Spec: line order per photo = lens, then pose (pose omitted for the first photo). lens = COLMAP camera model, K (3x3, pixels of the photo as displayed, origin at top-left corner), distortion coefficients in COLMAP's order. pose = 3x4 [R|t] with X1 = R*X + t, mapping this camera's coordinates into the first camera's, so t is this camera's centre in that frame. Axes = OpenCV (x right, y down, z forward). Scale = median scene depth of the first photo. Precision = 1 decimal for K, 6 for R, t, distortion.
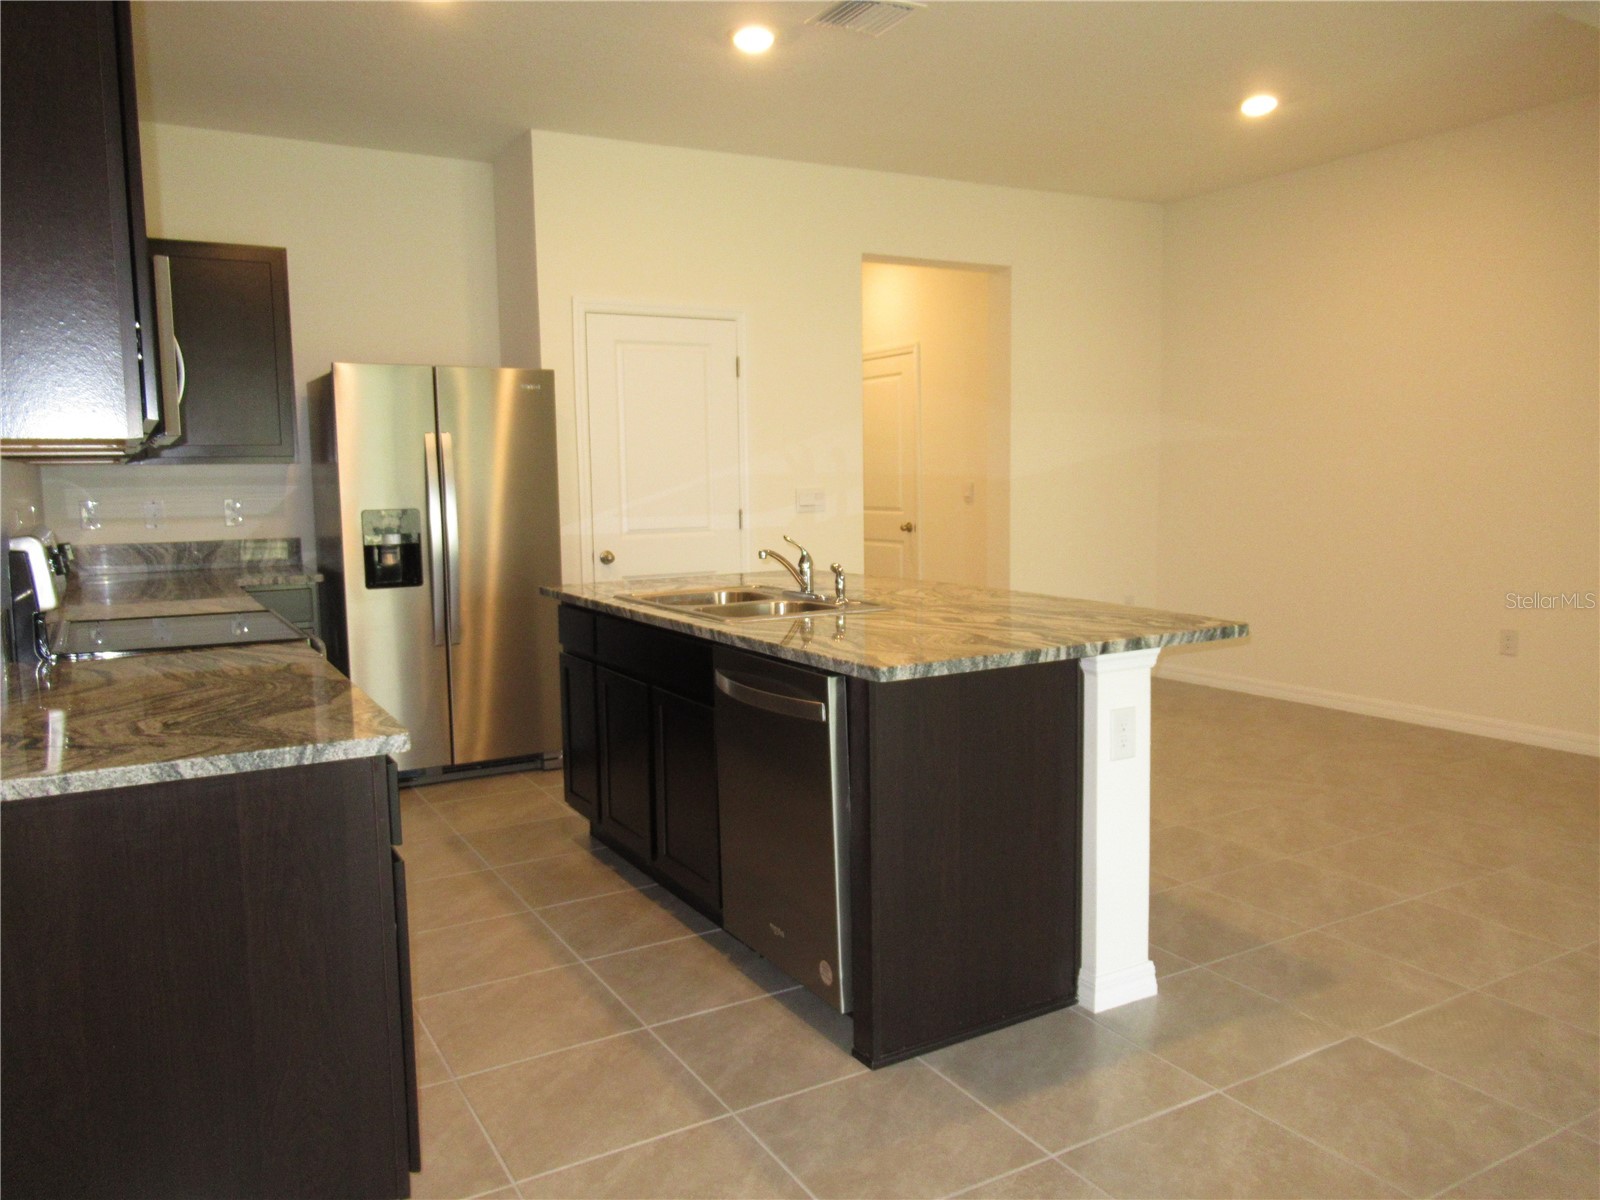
lens RADIAL K [[1212.5, 0, 800.0], [0, 1212.5, 600.0], [0, 0, 1]] dist [-0.003829, 0.006934]
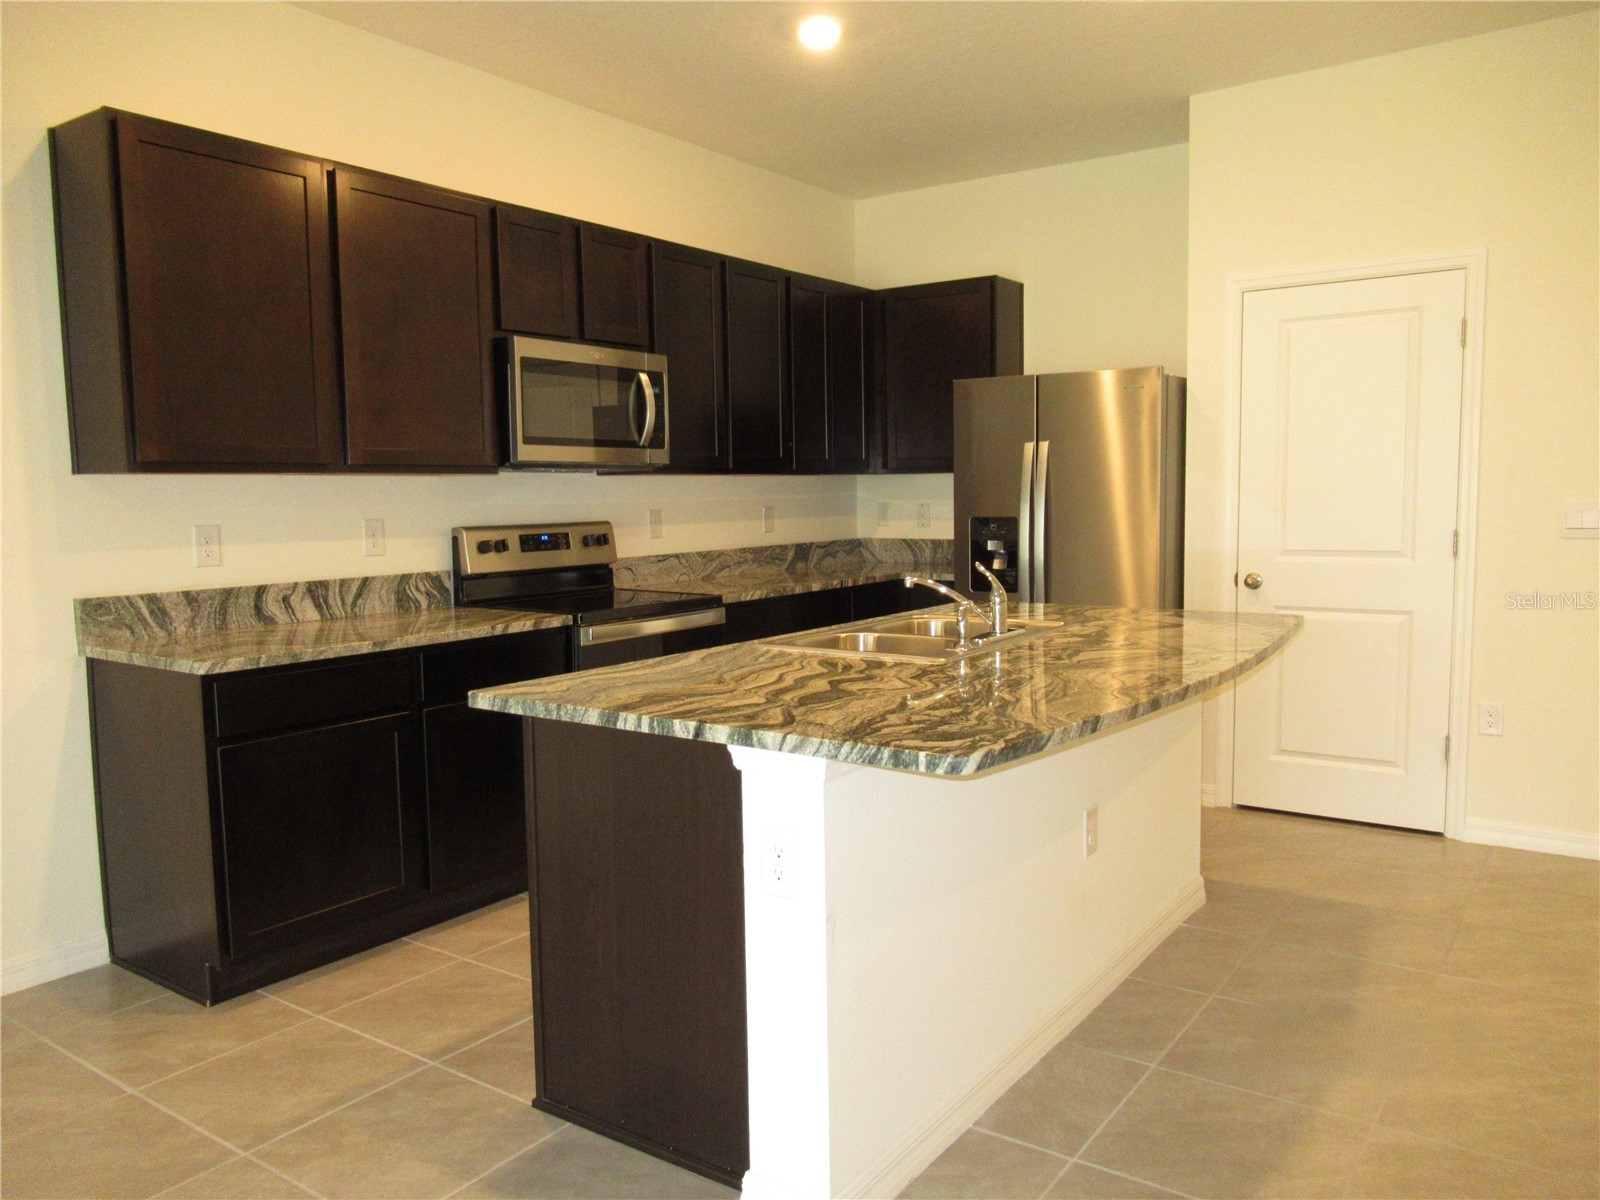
lens RADIAL K [[1212.5, 0, 800.0], [0, 1212.5, 600.0], [0, 0, 1]] dist [-0.003829, 0.006934]
pose [[0.395366, 0.093712, -0.913731, 0.994947], [-0.088413, 0.994045, 0.063694, -0.098974], [0.914259, 0.055604, 0.401297, 0.778075]]
